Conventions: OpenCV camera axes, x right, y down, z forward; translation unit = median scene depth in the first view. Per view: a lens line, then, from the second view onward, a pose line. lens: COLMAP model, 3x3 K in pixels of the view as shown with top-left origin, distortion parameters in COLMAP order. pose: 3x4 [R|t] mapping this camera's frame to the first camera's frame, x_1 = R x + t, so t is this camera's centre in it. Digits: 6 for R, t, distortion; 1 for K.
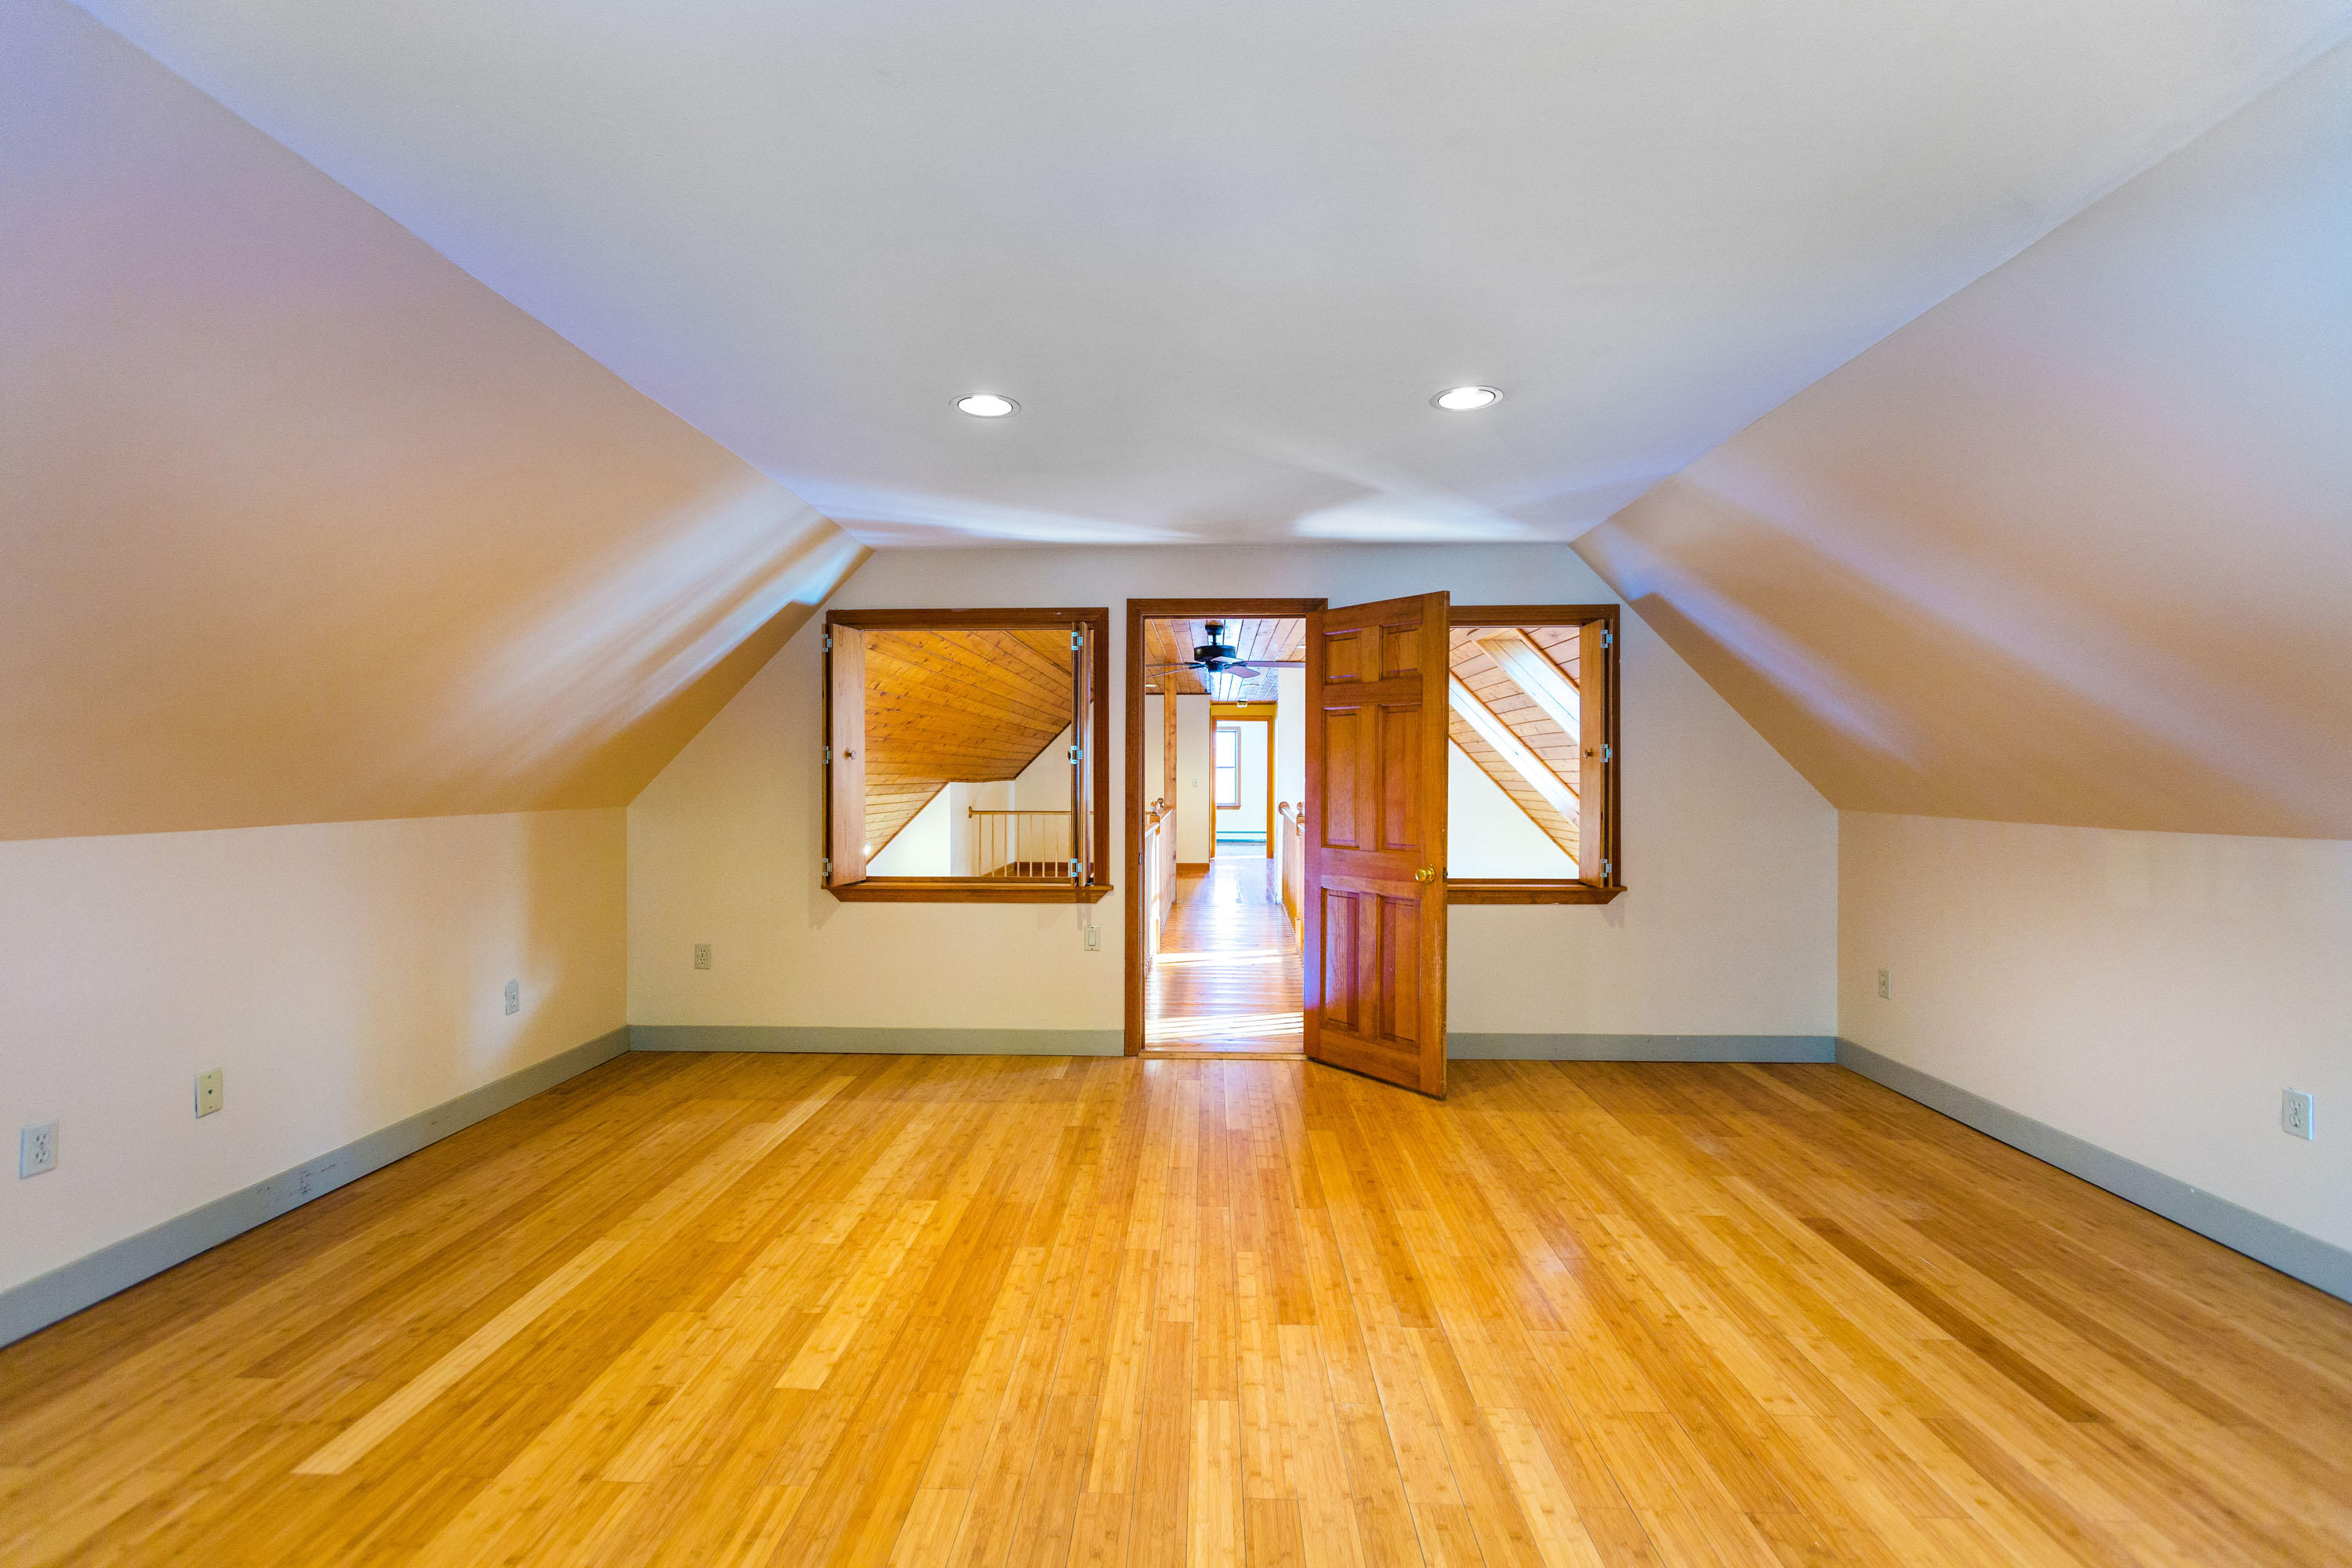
lens RADIAL K [[1045.9, 0, 1176.0], [0, 1045.9, 784.0], [0, 0, 1]] dist [0.002871, -0.000379]
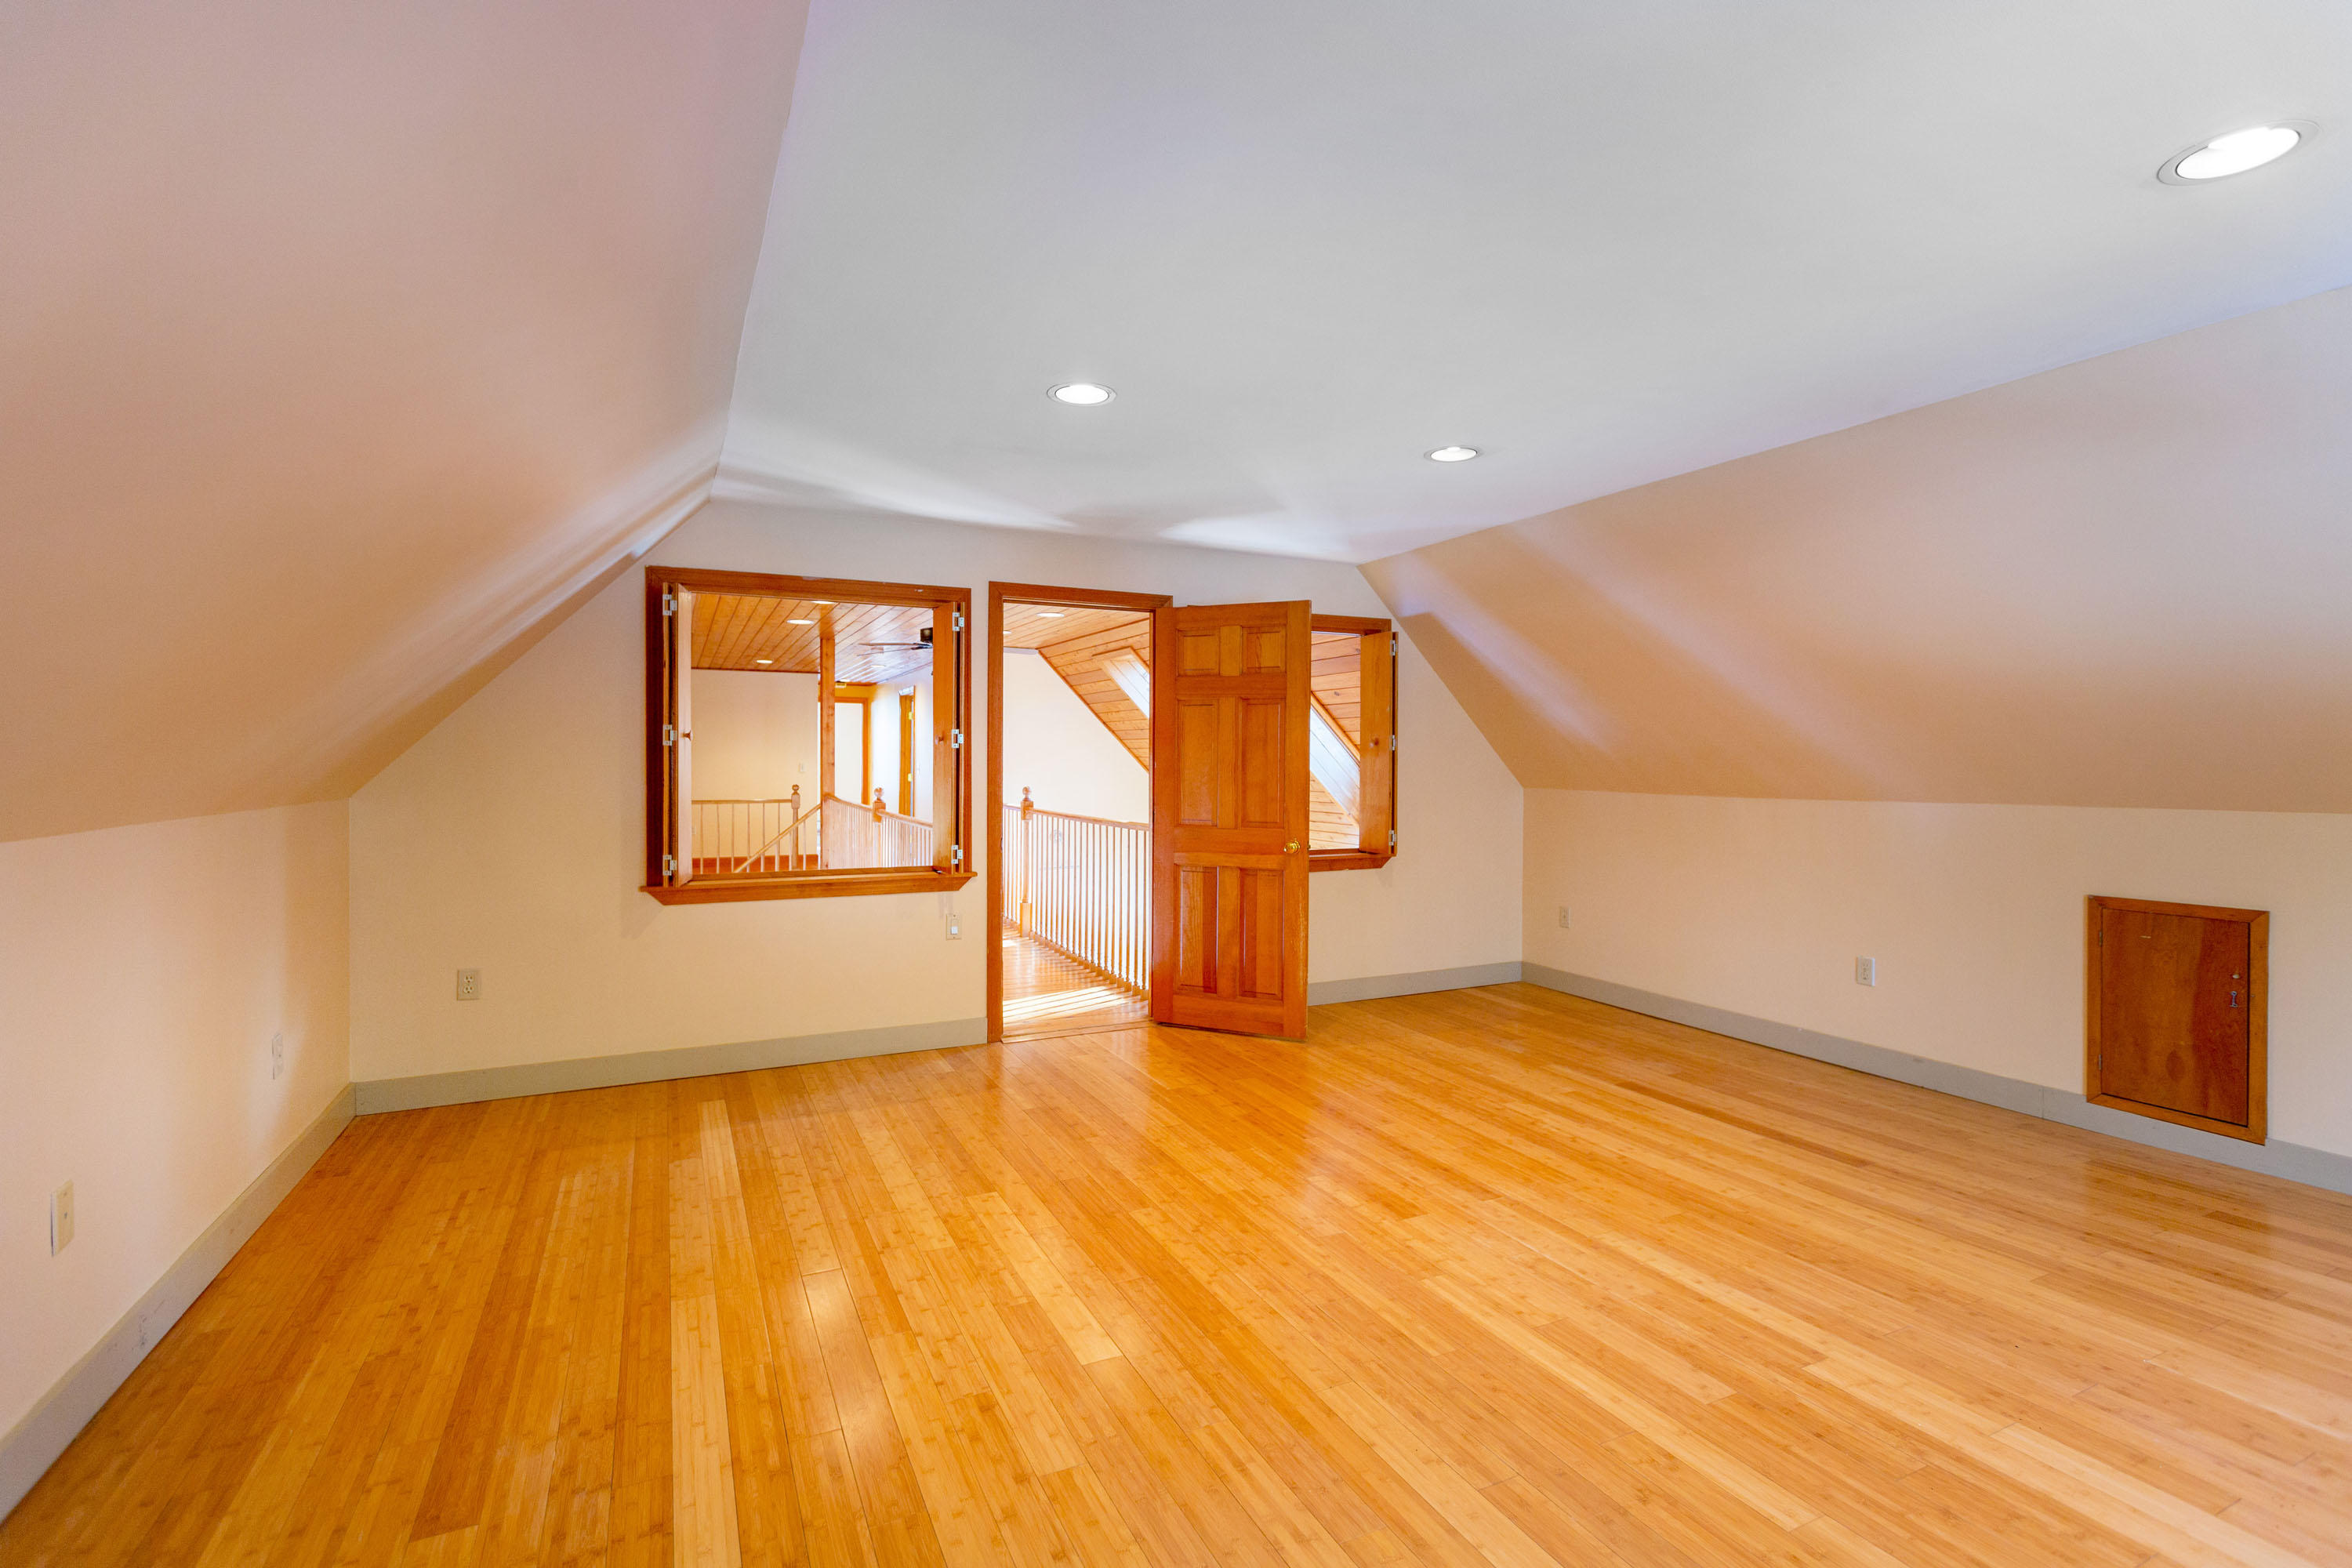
lens RADIAL K [[1066.0, 0, 1183.4], [0, 1066.0, 780.3], [0, 0, 1]] dist [0.001350, -0.000254]
pose [[0.883297, -0.006077, 0.468775, -0.414319], [0.001430, 0.999946, 0.010267, 0.001322], [-0.468812, -0.008398, 0.883258, 0.027743]]
